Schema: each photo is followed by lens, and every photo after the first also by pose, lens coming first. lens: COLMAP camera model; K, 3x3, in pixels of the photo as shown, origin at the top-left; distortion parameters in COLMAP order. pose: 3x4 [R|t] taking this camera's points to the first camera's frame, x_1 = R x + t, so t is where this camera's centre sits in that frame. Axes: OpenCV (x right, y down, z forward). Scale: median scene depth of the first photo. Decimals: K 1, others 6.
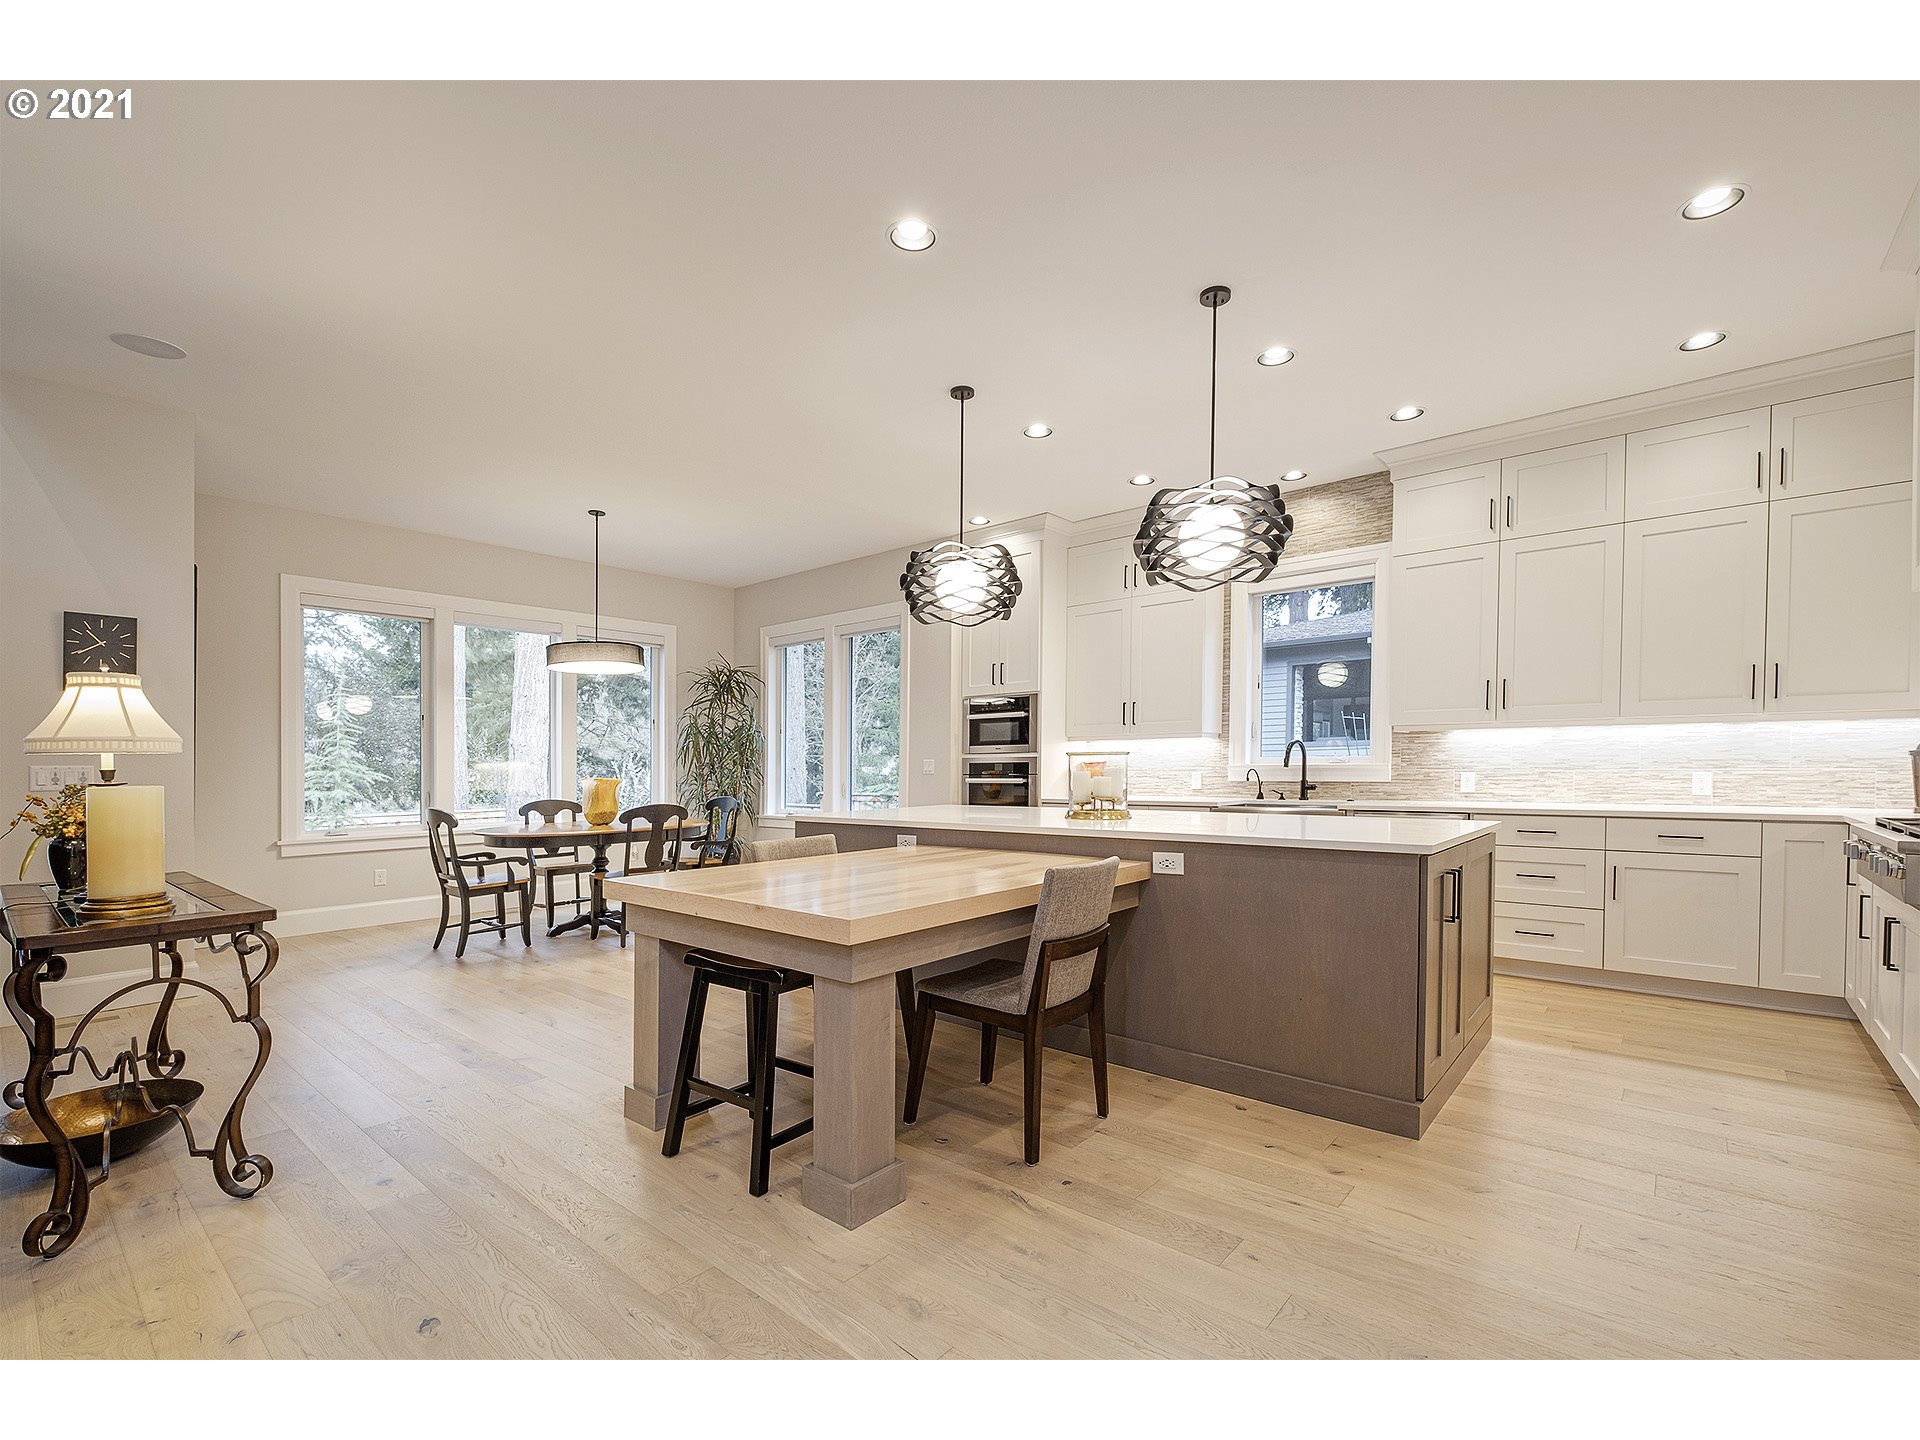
lens RADIAL K [[837.2, 0, 962.4], [0, 837.2, 781.0], [0, 0, 1]] dist [0.002006, 0.000048]
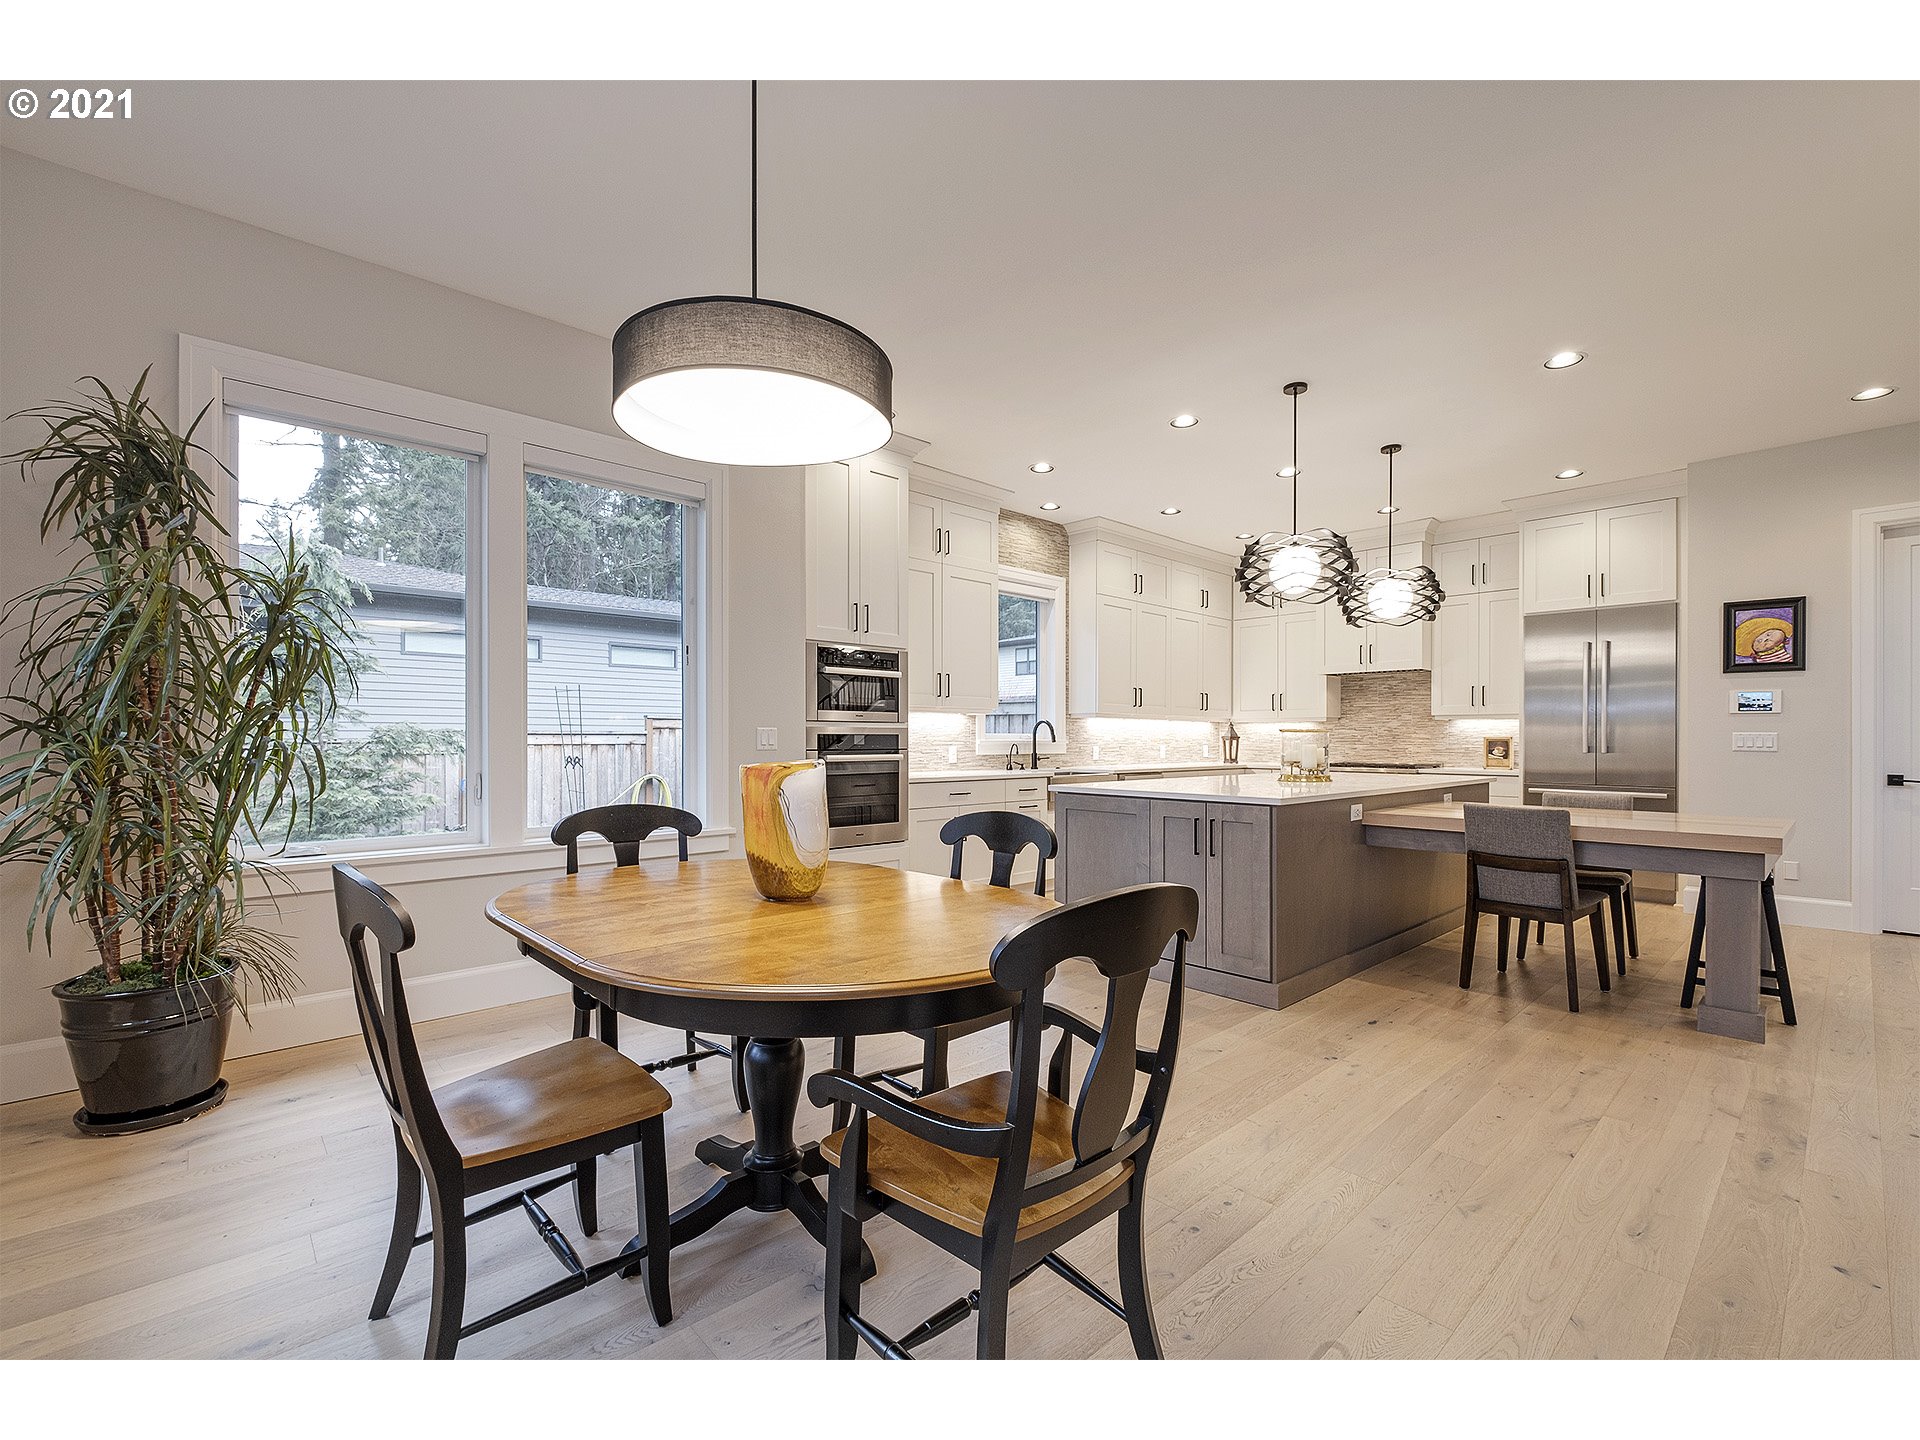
lens RADIAL K [[840.2, 0, 960.1], [0, 840.2, 737.4], [0, 0, 1]] dist [-0.000450, -0.000753]
pose [[0.130839, 0.010542, 0.991348, -0.826329], [0.013104, 0.999838, -0.012362, -0.010046], [-0.991317, 0.014608, 0.130680, 0.953026]]
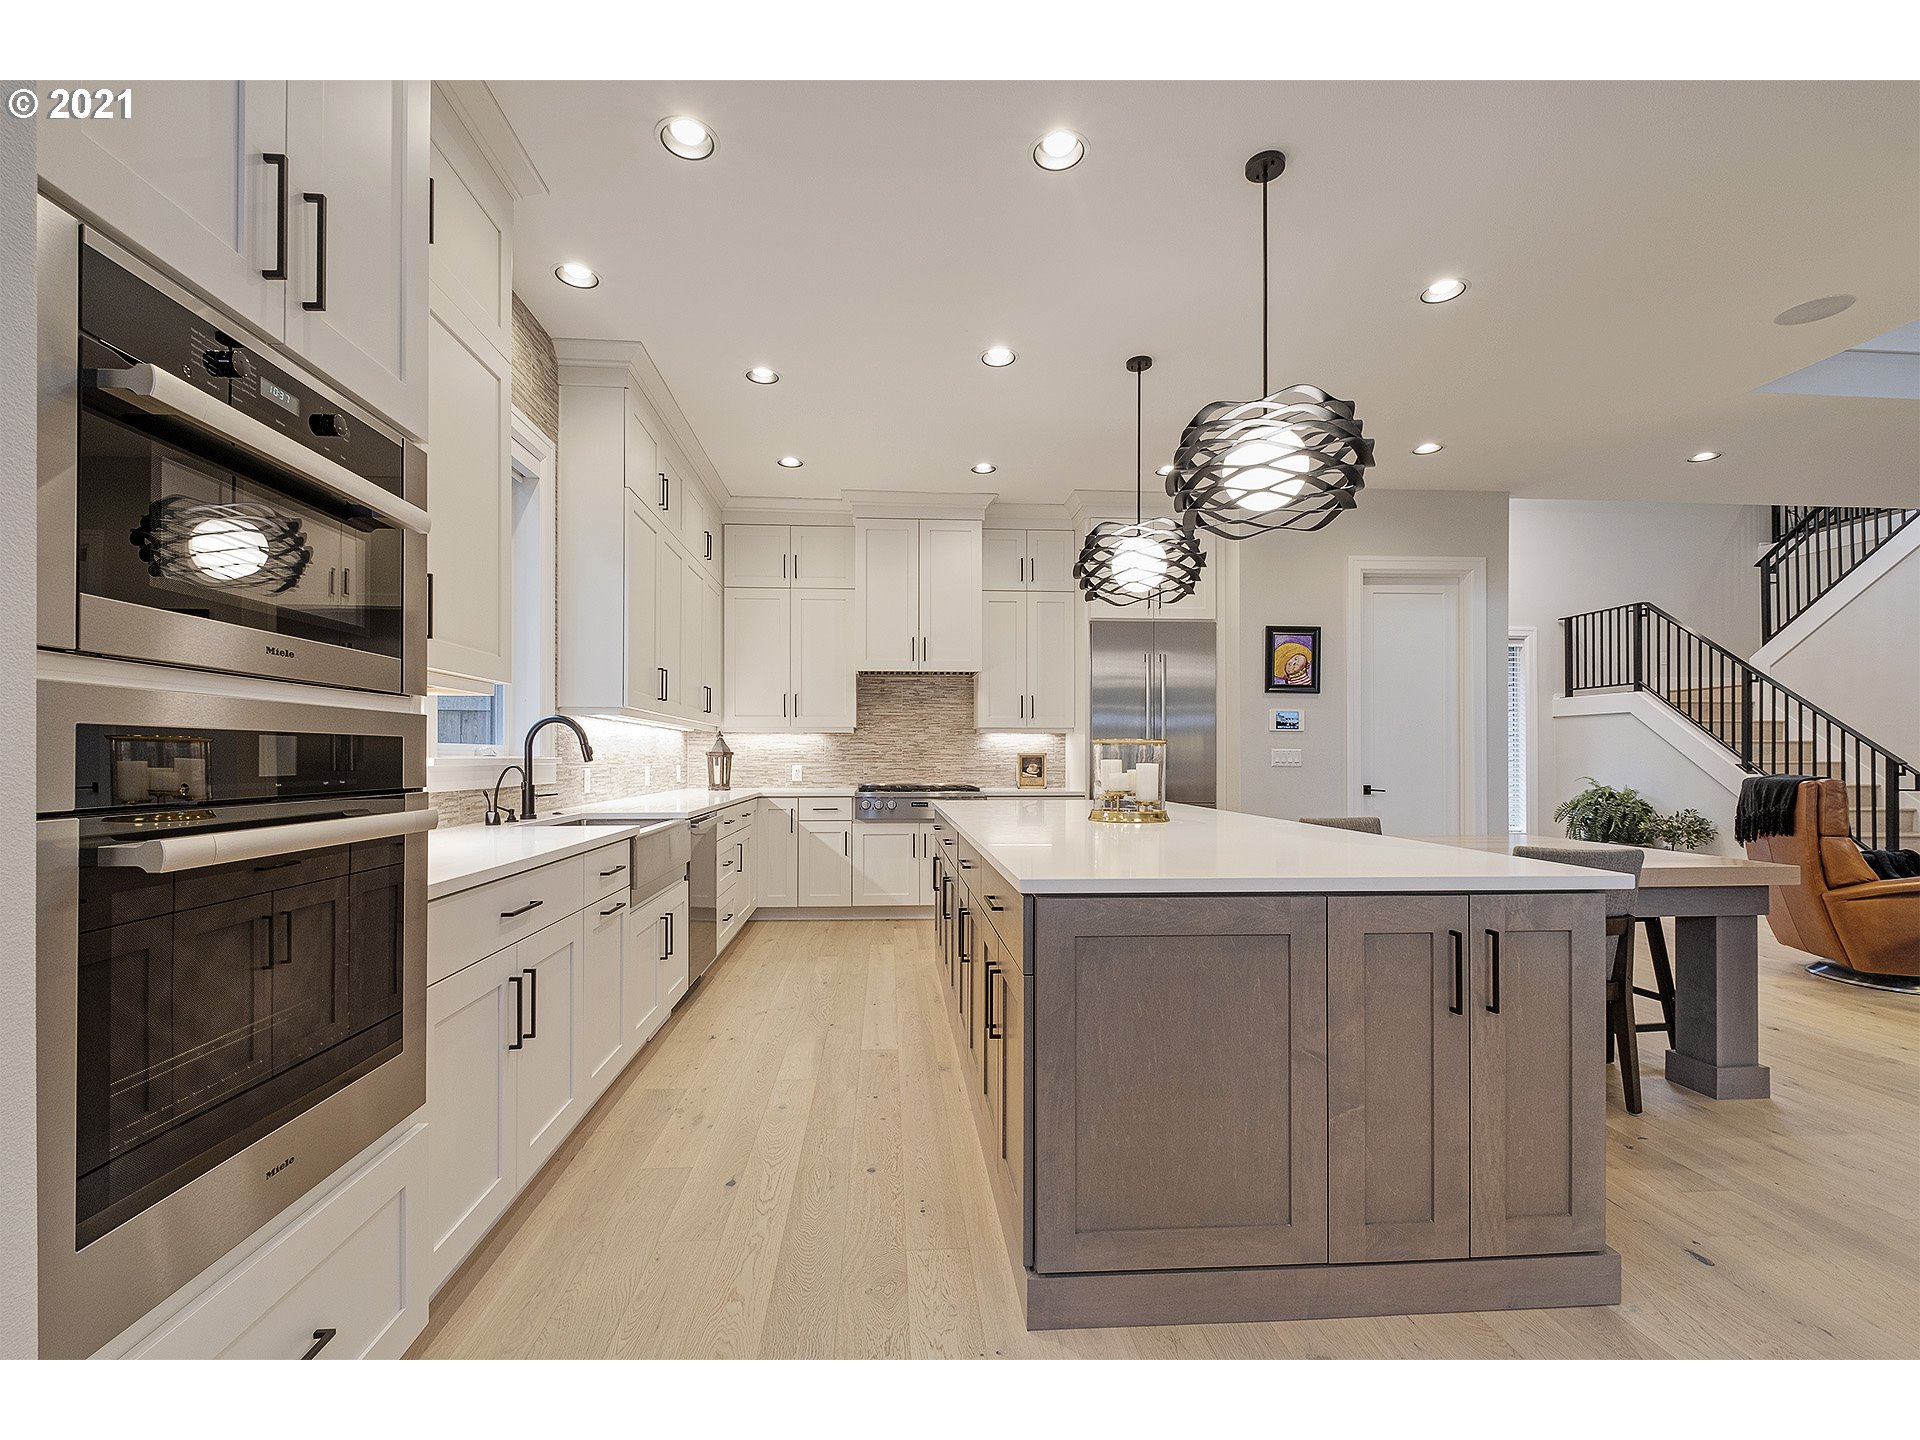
lens RADIAL K [[845.7, 0, 941.1], [0, 845.7, 749.0], [0, 0, 1]] dist [0.001646, 0.000024]
pose [[-0.688182, 0.014502, 0.725393, -0.214321], [0.016876, 0.999850, -0.003978, -0.018812], [-0.725342, 0.009504, -0.688323, 1.203383]]
